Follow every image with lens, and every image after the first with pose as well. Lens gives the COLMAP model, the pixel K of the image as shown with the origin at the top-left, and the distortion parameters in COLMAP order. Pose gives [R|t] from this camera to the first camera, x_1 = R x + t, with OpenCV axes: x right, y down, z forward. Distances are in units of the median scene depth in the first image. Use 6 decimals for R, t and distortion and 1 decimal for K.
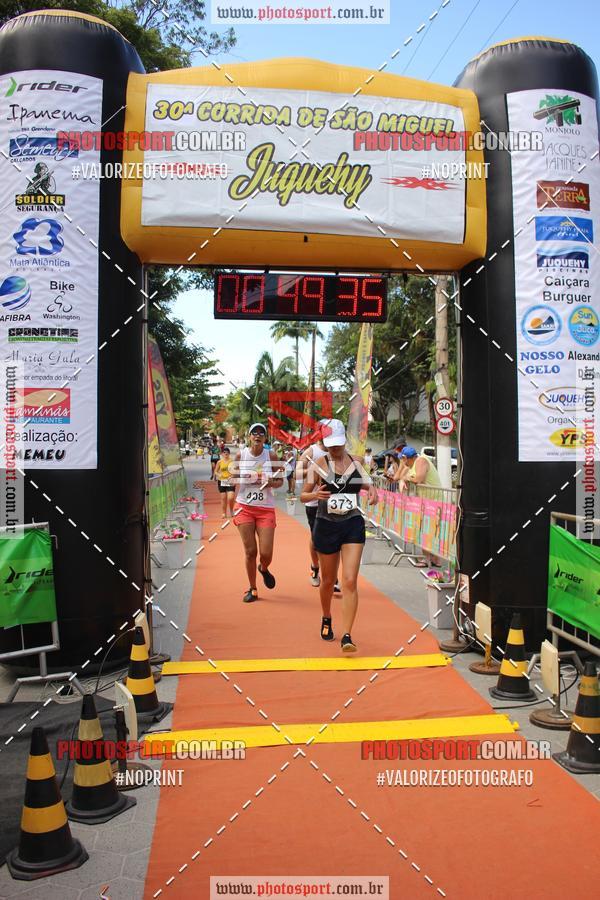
lens RADIAL K [[835.8, 0, 300.8], [0, 835.8, 454.8], [0, 0, 1]] dist [-0.144850, 0.139816]
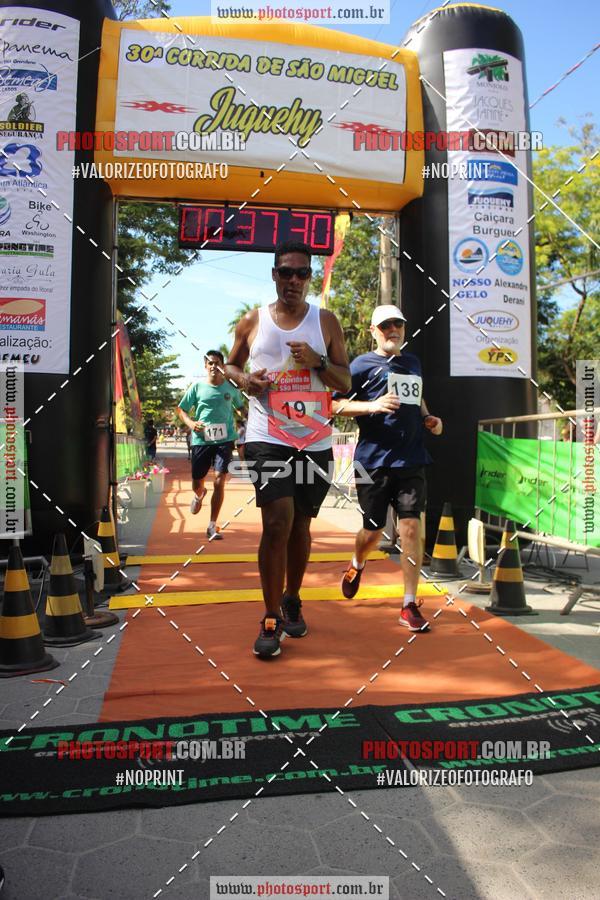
lens RADIAL K [[780.8, 0, 305.2], [0, 780.8, 456.5], [0, 0, 1]] dist [-0.149926, 0.132466]
pose [[0.997937, 0.010287, 0.063363, 0.002076], [-0.010622, 0.999931, 0.004957, 0.113954], [-0.063308, -0.005620, 0.997978, -0.033762]]
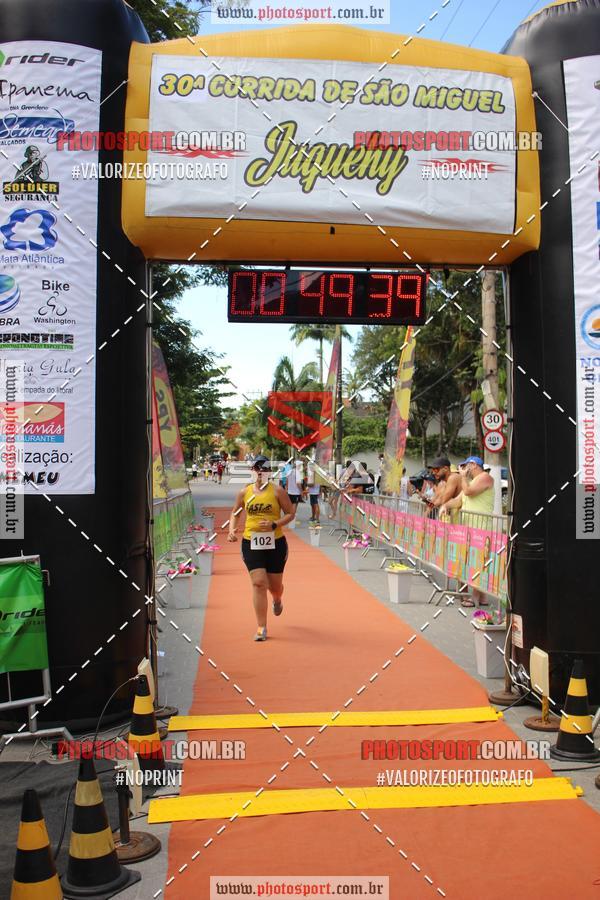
lens RADIAL K [[972.5, 0, 300.9], [0, 972.5, 450.7], [0, 0, 1]] dist [-0.131411, 0.178007]
pose [[0.999672, -0.002881, -0.025465, -0.002465], [0.002225, 0.999665, -0.025780, -0.001585], [0.025530, 0.025715, 0.999343, -0.015300]]
